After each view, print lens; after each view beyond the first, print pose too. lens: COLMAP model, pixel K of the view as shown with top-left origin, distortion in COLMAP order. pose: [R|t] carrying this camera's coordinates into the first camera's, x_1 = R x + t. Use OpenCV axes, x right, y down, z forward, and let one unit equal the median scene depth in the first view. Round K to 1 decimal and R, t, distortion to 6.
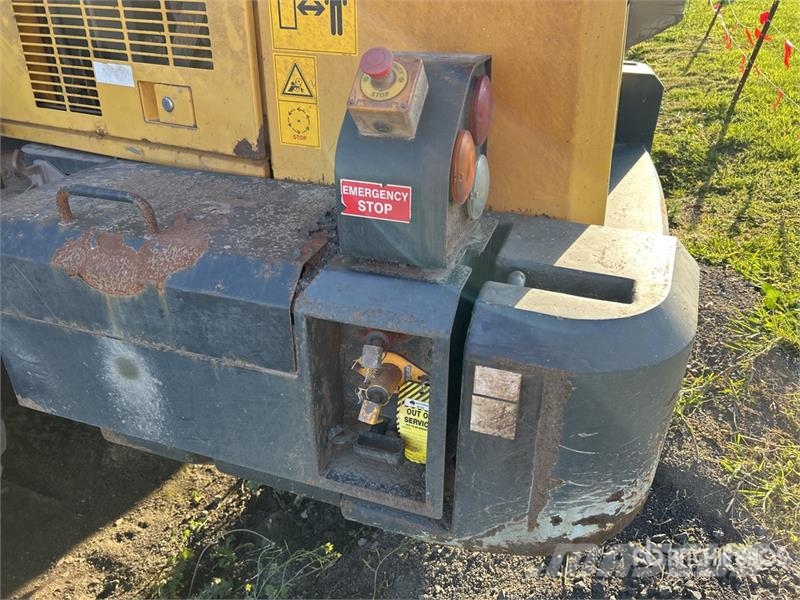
lens RADIAL K [[599.4, 0, 399.0], [0, 599.4, 299.2], [0, 0, 1]] dist [0.019506, -0.022804]
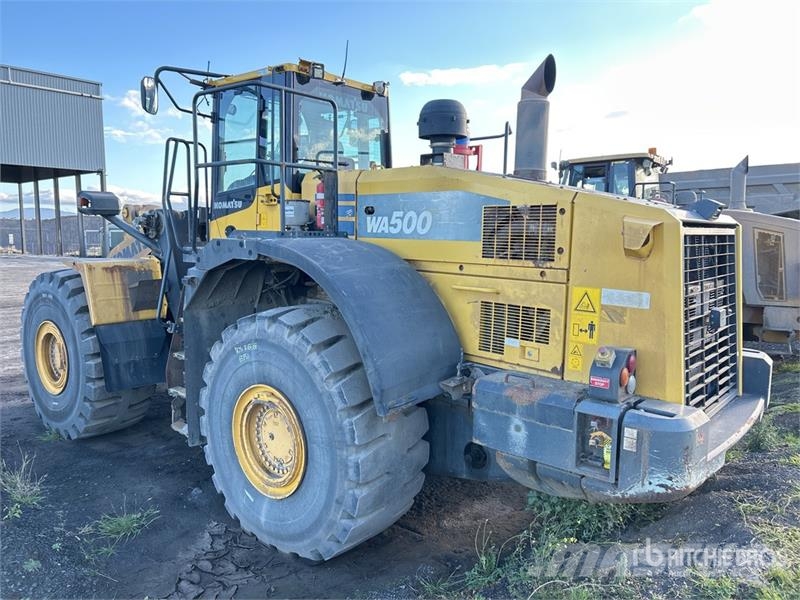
lens RADIAL K [[599.4, 0, 400.4], [0, 599.4, 299.3], [0, 0, 1]] dist [0.019506, -0.022804]
pose [[0.931683, 0.053193, -0.359356, 0.106944], [-0.190143, 0.914298, -0.357638, 0.826575], [0.309534, 0.401535, 0.861950, -2.508562]]
